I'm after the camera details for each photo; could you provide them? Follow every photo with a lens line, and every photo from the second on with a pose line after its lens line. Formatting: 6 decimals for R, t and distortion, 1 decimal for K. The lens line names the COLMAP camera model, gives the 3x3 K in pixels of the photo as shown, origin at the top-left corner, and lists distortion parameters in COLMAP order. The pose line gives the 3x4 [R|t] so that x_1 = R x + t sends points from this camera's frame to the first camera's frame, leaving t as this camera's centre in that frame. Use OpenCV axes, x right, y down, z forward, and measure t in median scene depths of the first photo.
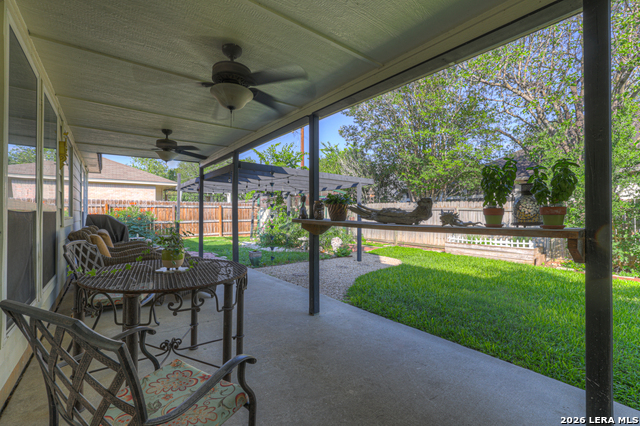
lens RADIAL K [[272.7, 0, 314.3], [0, 272.7, 212.6], [0, 0, 1]] dist [-0.009463, 0.001146]
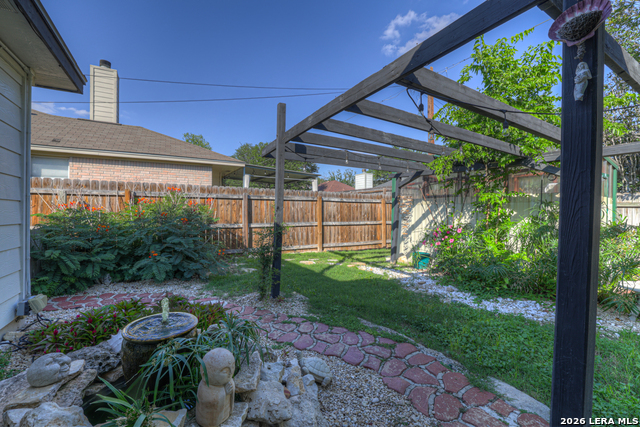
lens RADIAL K [[272.7, 0, 316.3], [0, 272.7, 215.0], [0, 0, 1]] dist [-0.009463, 0.001146]
pose [[0.989799, 0.008318, -0.142226, -0.316676], [-0.006153, 0.999858, 0.015658, 0.004844], [0.142336, -0.014623, 0.989710, 0.508558]]
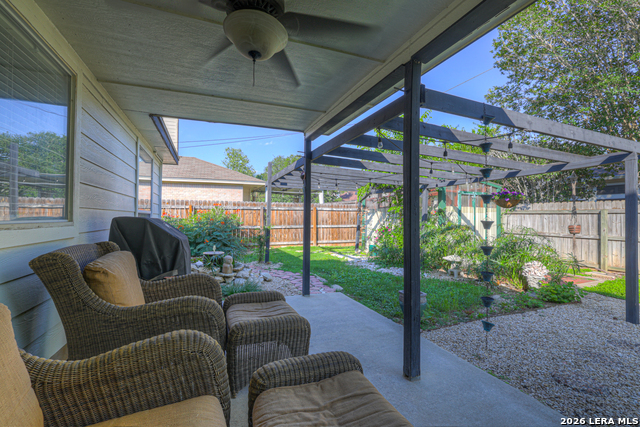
lens RADIAL K [[272.7, 0, 319.2], [0, 272.7, 213.2], [0, 0, 1]] dist [-0.009463, 0.001146]
pose [[0.965359, 0.002294, -0.260916, -0.142018], [-0.005071, 0.999937, -0.009972, -0.000074], [0.260877, 0.010949, 0.965310, 0.263275]]
